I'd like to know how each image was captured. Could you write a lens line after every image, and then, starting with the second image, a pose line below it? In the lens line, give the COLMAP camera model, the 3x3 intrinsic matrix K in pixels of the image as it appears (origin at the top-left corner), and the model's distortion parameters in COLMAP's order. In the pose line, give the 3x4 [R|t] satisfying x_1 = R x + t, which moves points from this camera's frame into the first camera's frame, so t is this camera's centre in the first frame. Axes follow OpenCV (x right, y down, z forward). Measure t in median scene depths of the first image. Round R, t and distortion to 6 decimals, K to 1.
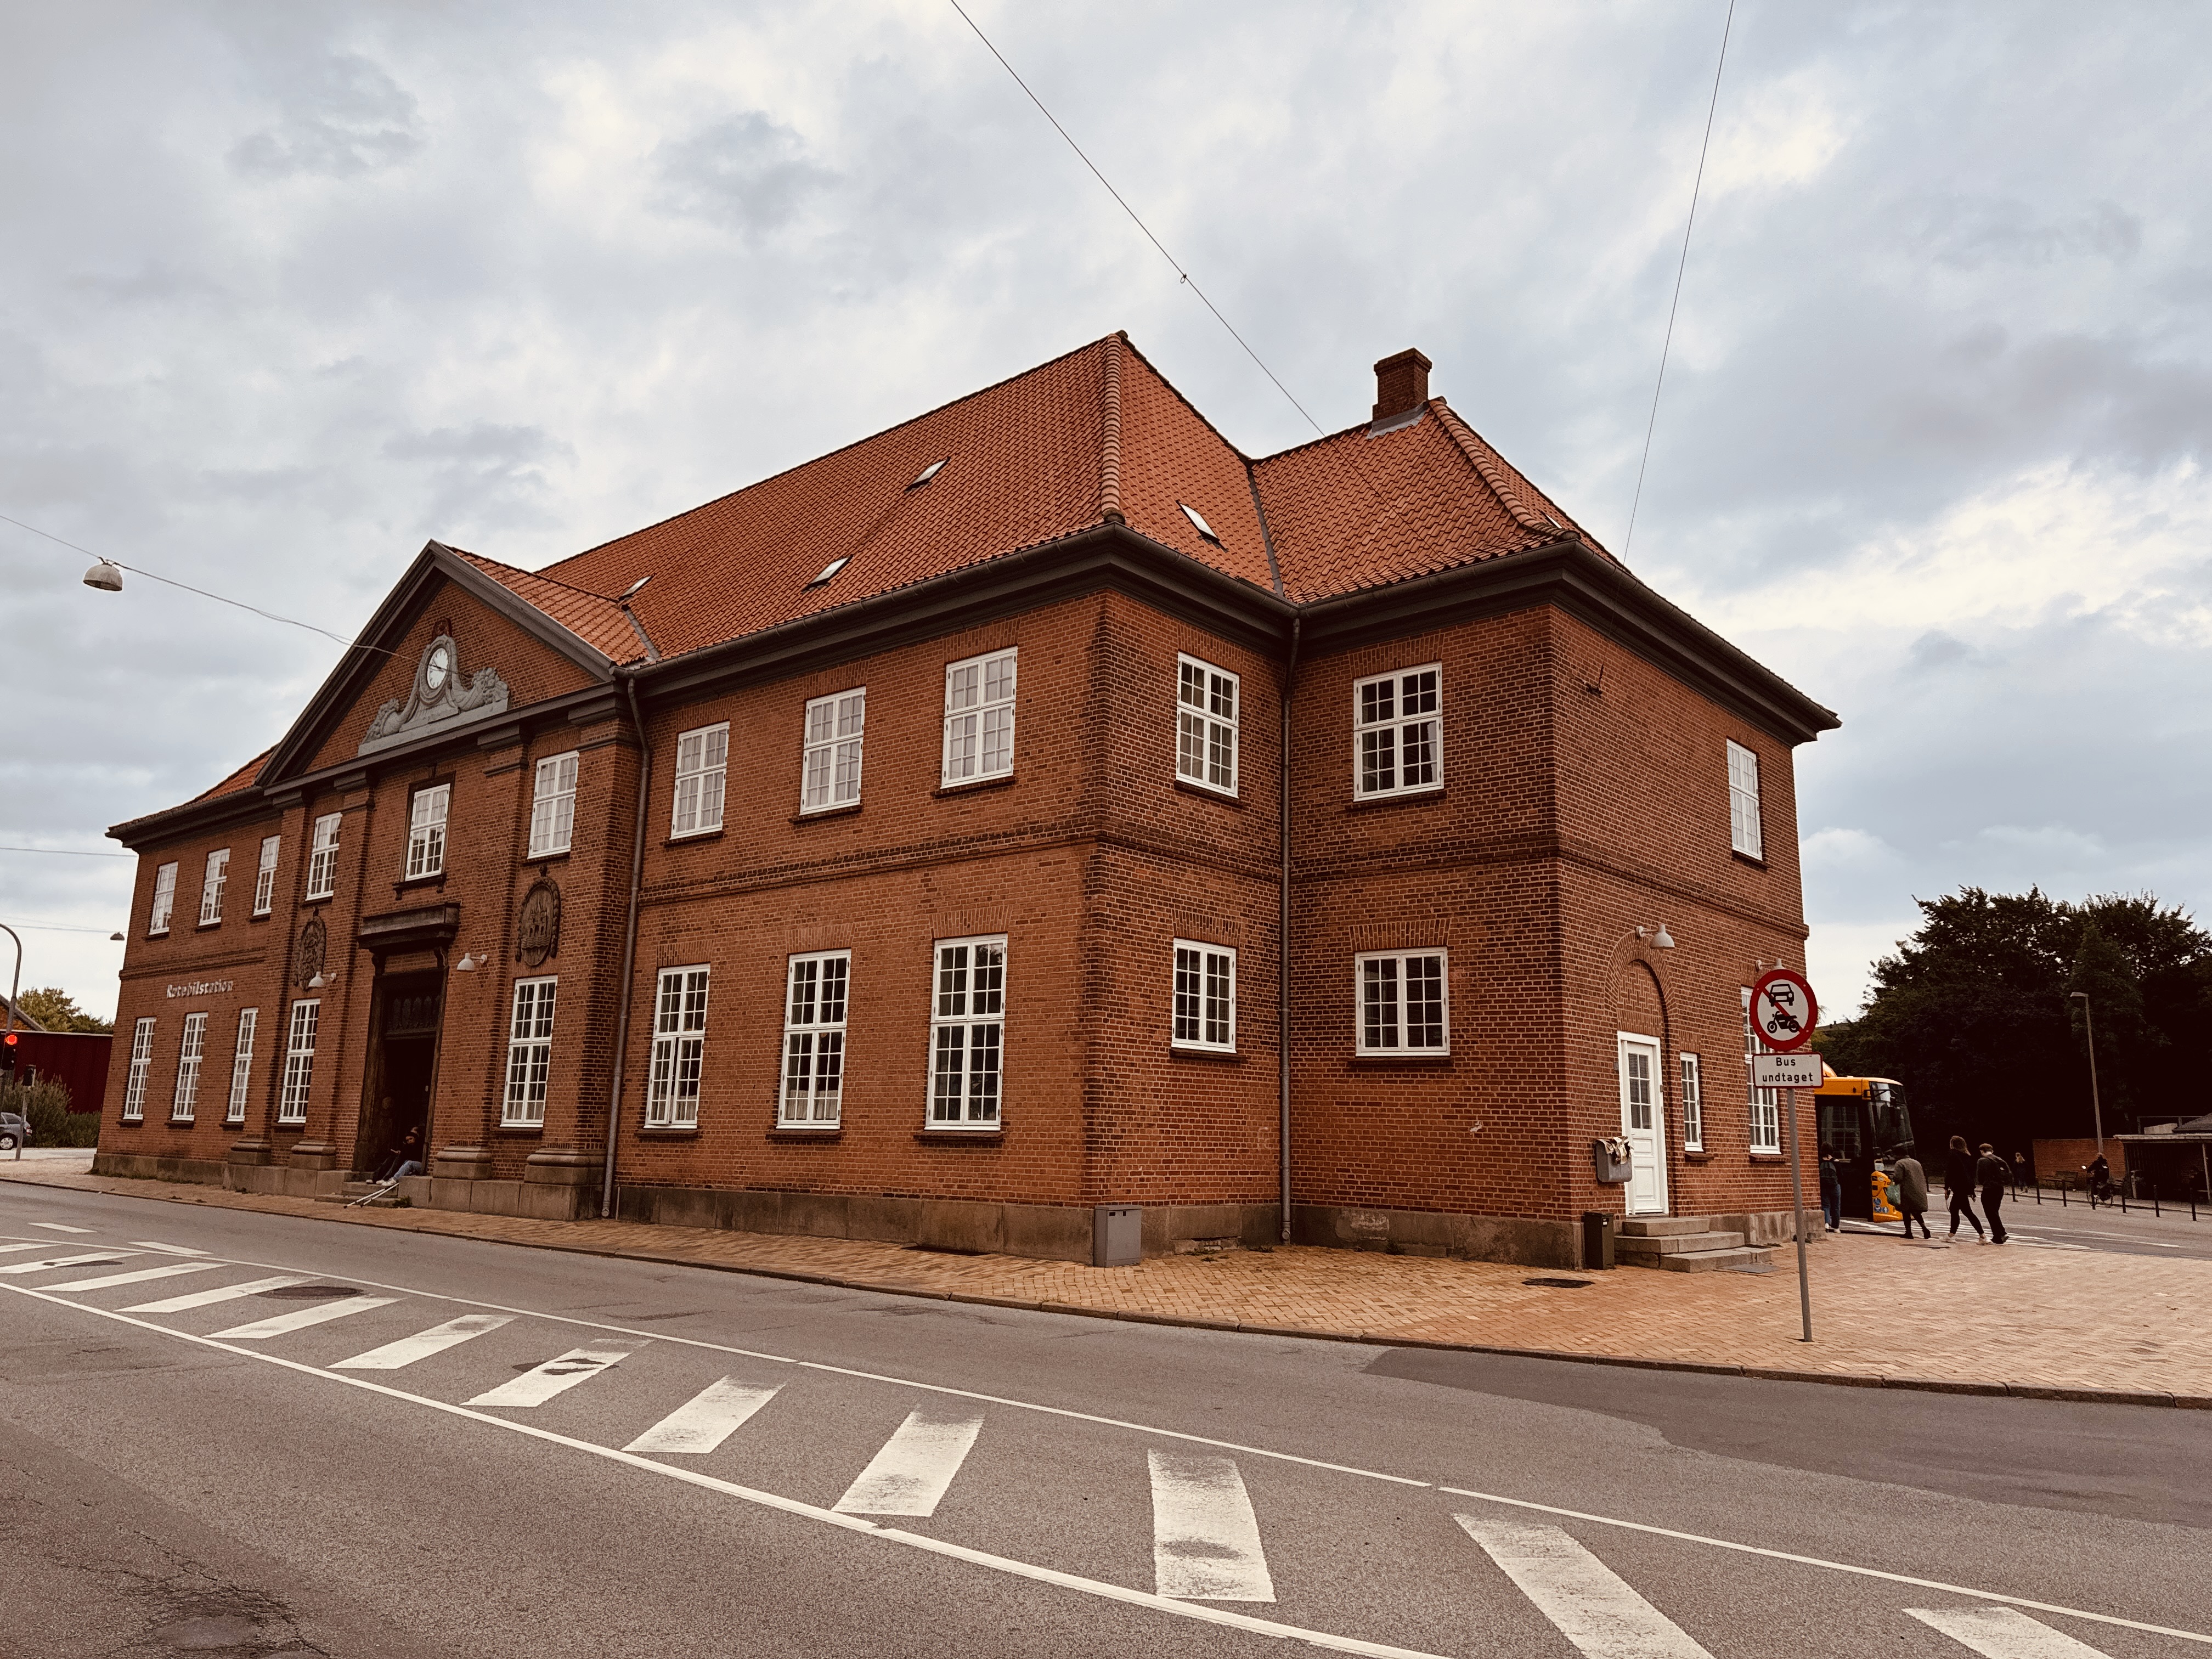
lens RADIAL K [[1560.7, 0, 1111.5], [0, 1560.7, 818.0], [0, 0, 1]] dist [0.051388, -0.036280]
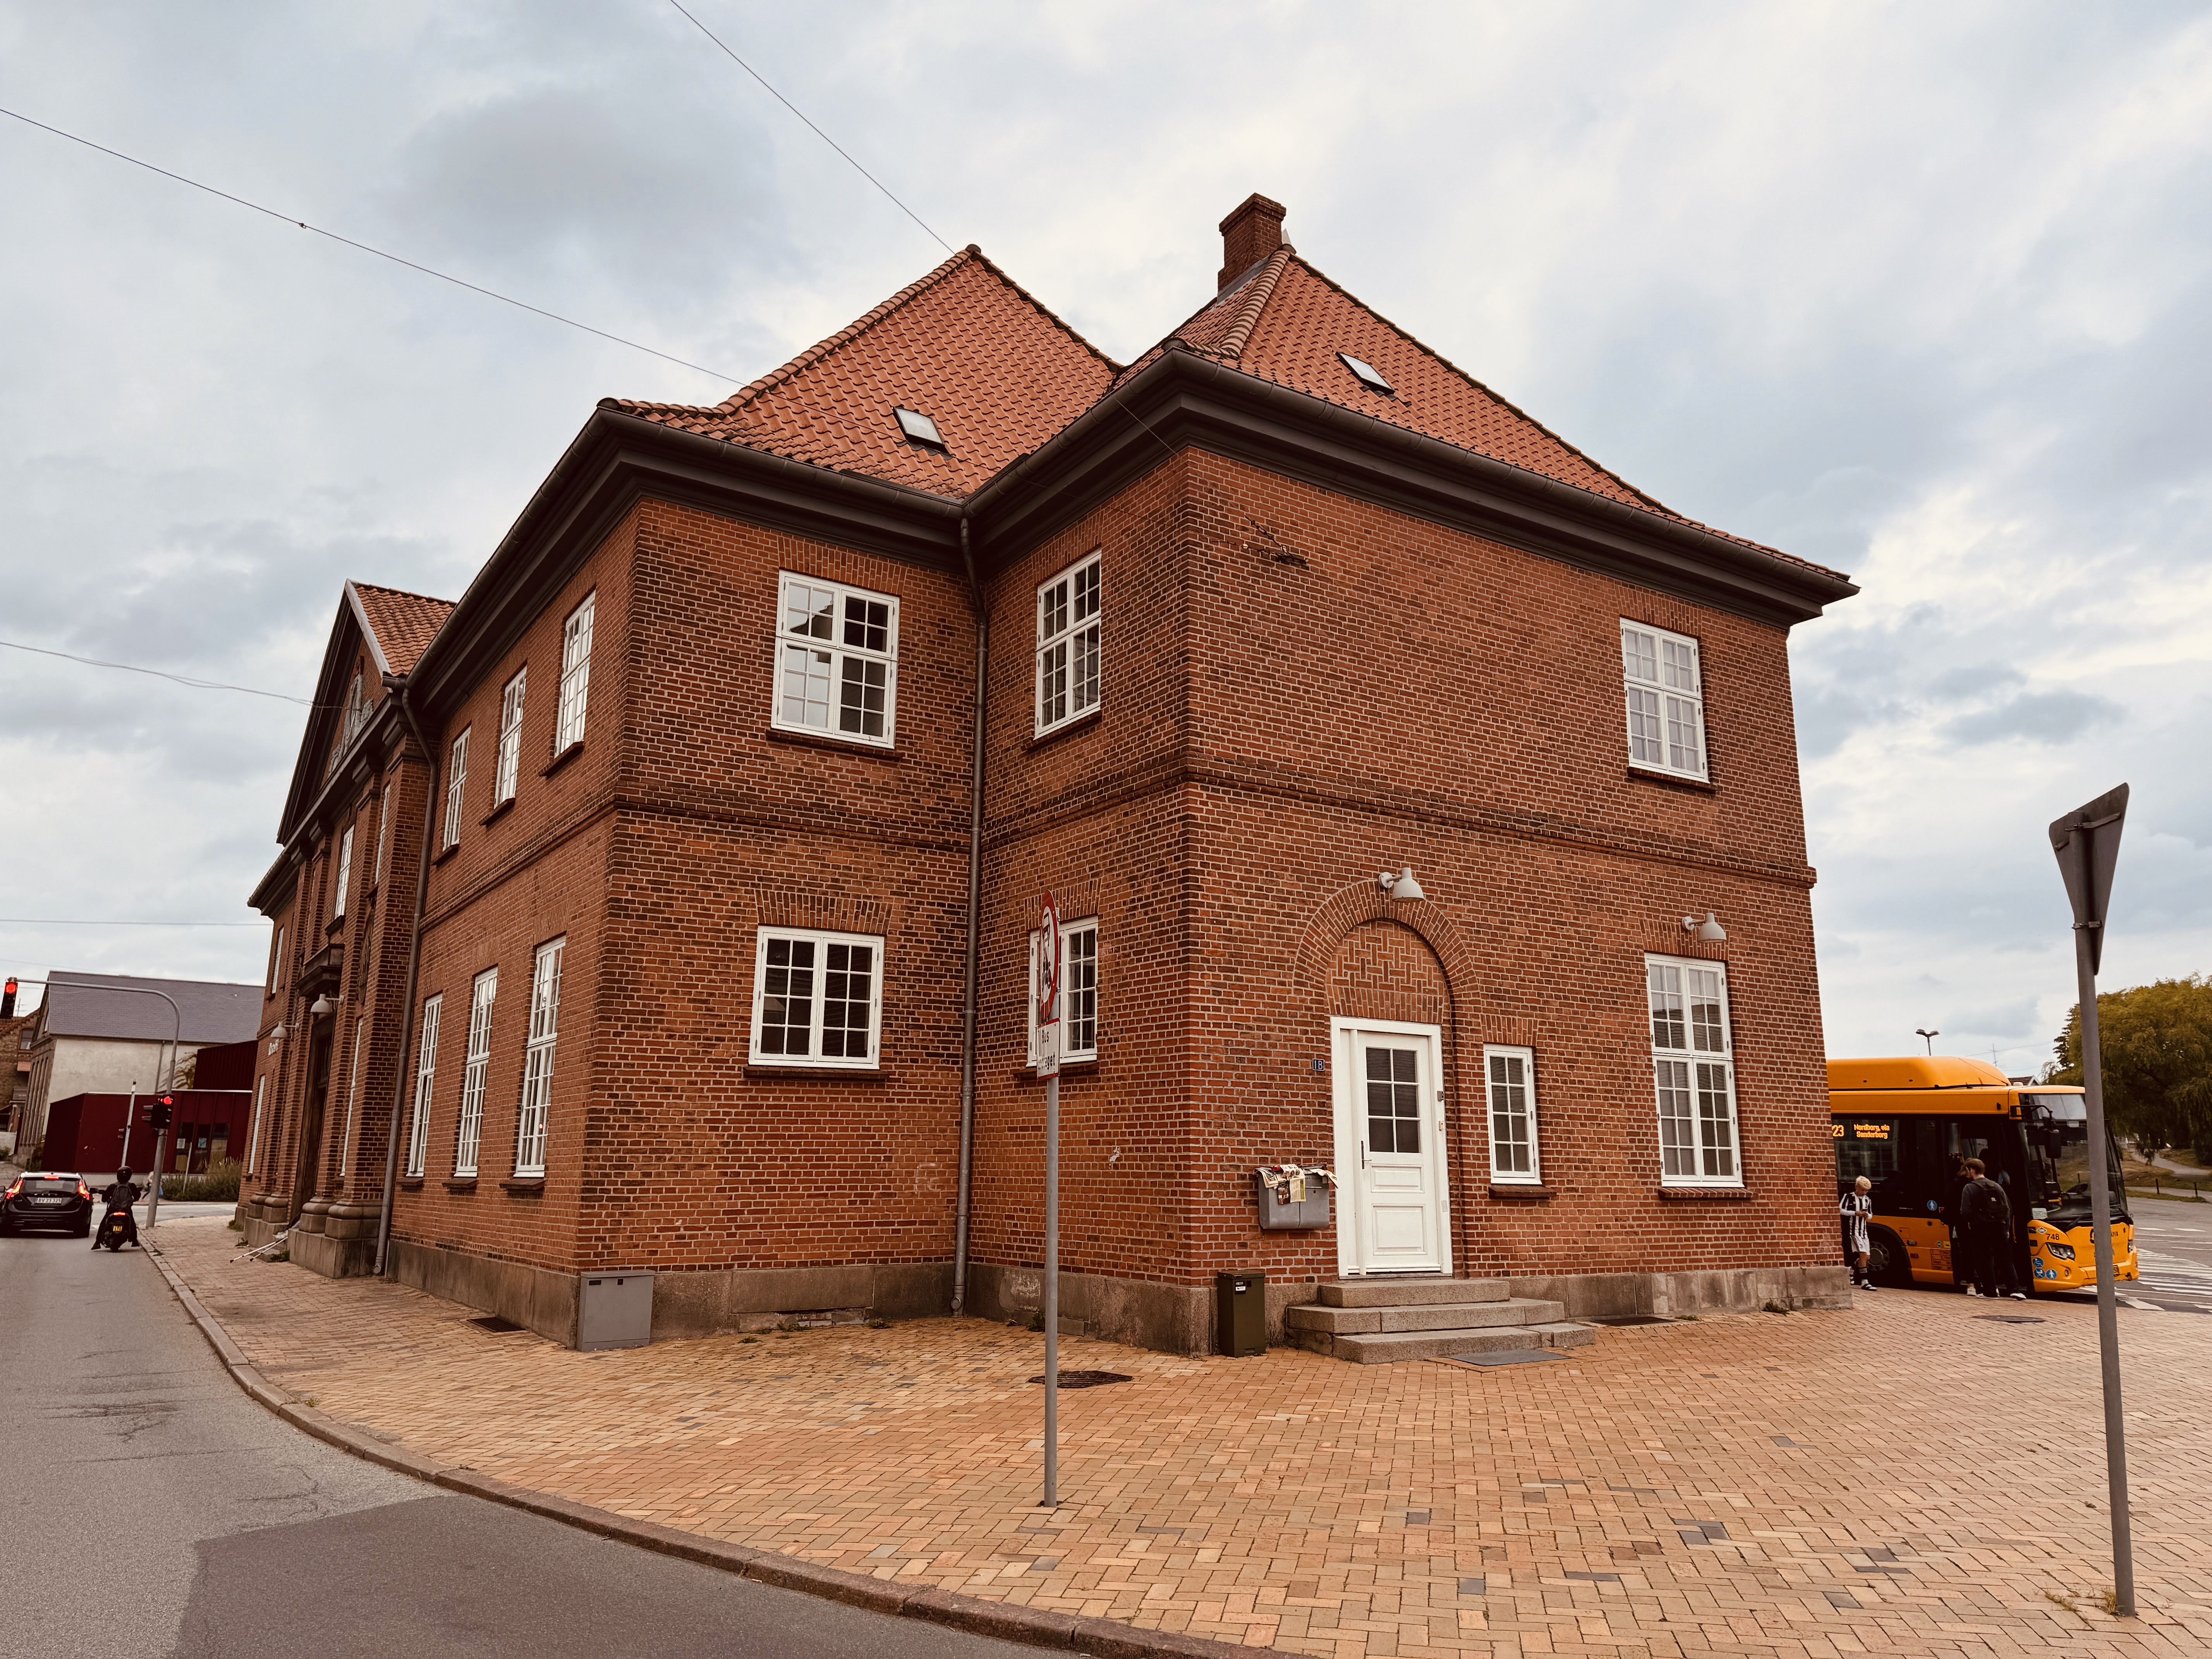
lens RADIAL K [[1560.7, 0, 1106.8], [0, 1560.7, 806.3], [0, 0, 1]] dist [0.051388, -0.036280]
pose [[0.960673, -0.078593, -0.266329, 0.402259], [0.069909, 0.996671, -0.041947, 0.058637], [0.268739, 0.021679, 0.962969, 0.264689]]
